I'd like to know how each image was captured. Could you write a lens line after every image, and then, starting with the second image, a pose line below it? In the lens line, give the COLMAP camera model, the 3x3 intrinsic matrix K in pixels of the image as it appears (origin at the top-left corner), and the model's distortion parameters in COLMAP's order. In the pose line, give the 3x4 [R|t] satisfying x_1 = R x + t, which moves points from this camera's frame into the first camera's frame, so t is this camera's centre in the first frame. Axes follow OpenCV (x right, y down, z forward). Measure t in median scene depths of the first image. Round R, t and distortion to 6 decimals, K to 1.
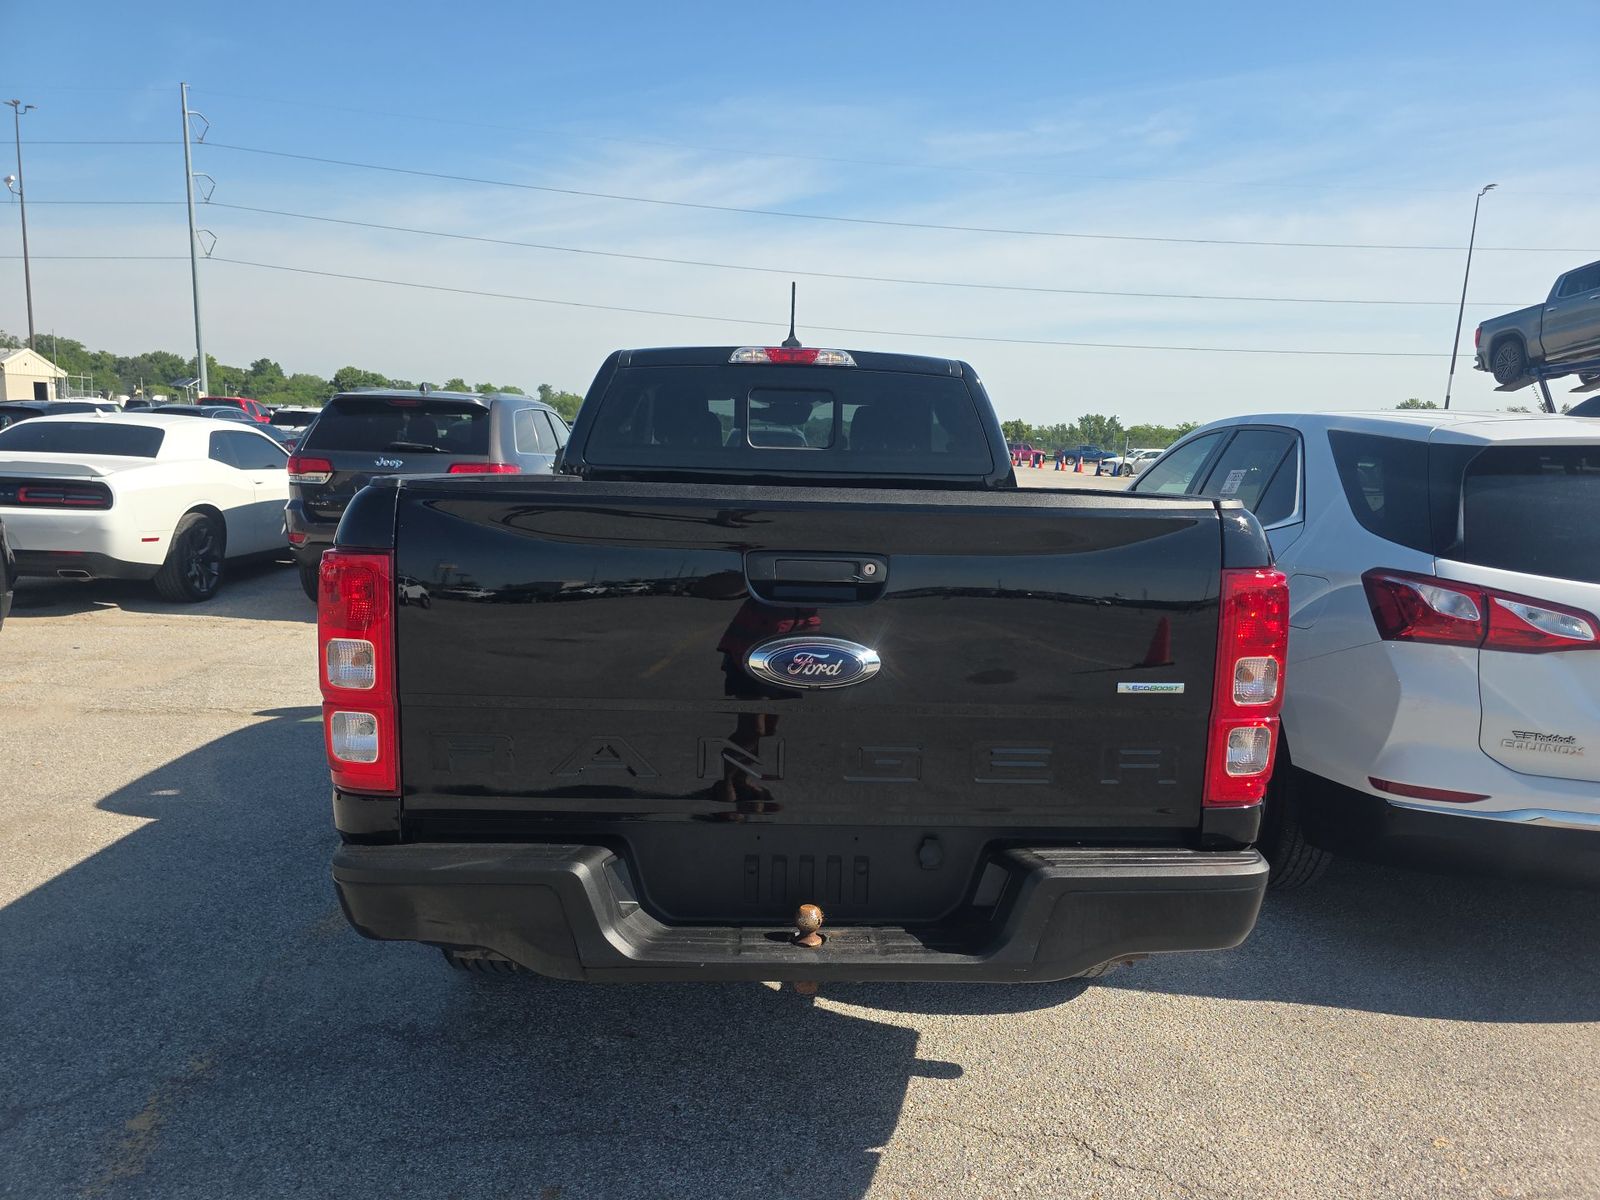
lens RADIAL K [[1155.0, 0, 800.0], [0, 1155.0, 600.0], [0, 0, 1]] dist [0.007663, 0.001728]
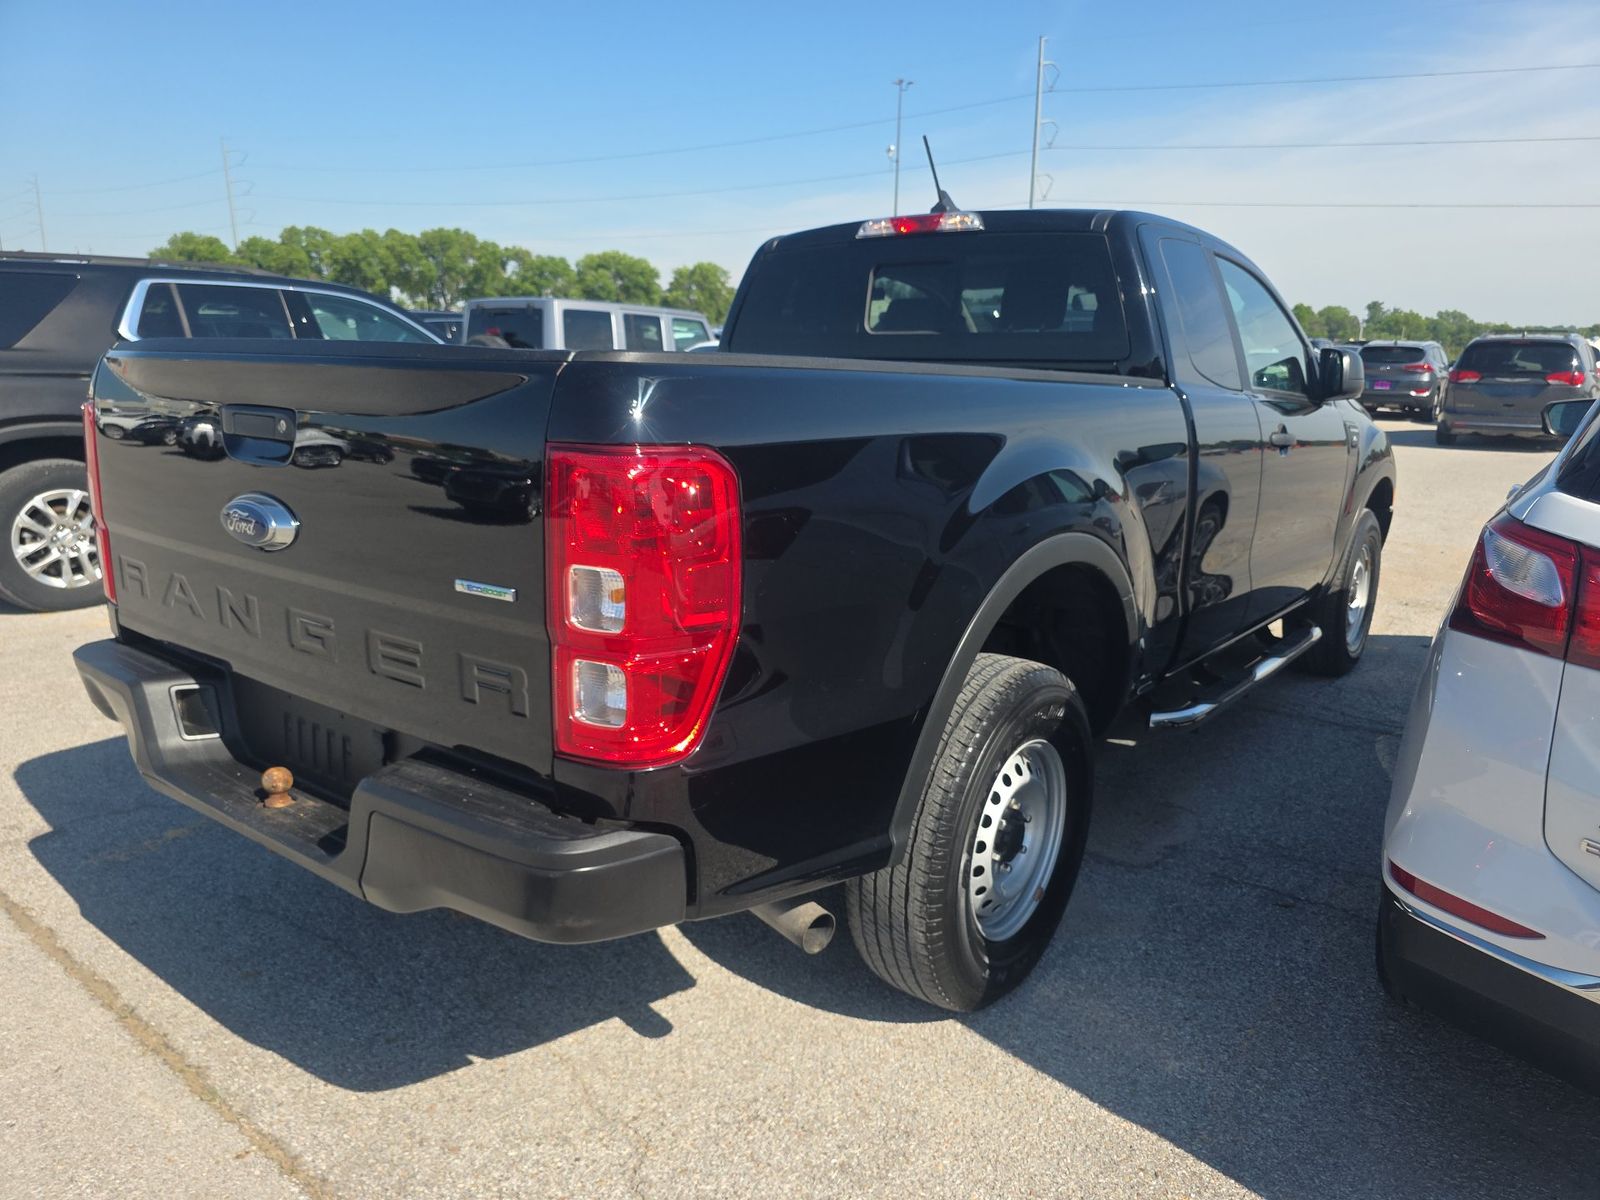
lens RADIAL K [[1155.0, 0, 800.0], [0, 1155.0, 600.0], [0, 0, 1]] dist [0.007663, 0.001728]
pose [[0.744696, 0.118776, -0.656750, 0.531050], [-0.081152, 0.992850, 0.087542, -0.001798], [0.662452, -0.011895, 0.749010, 0.297127]]
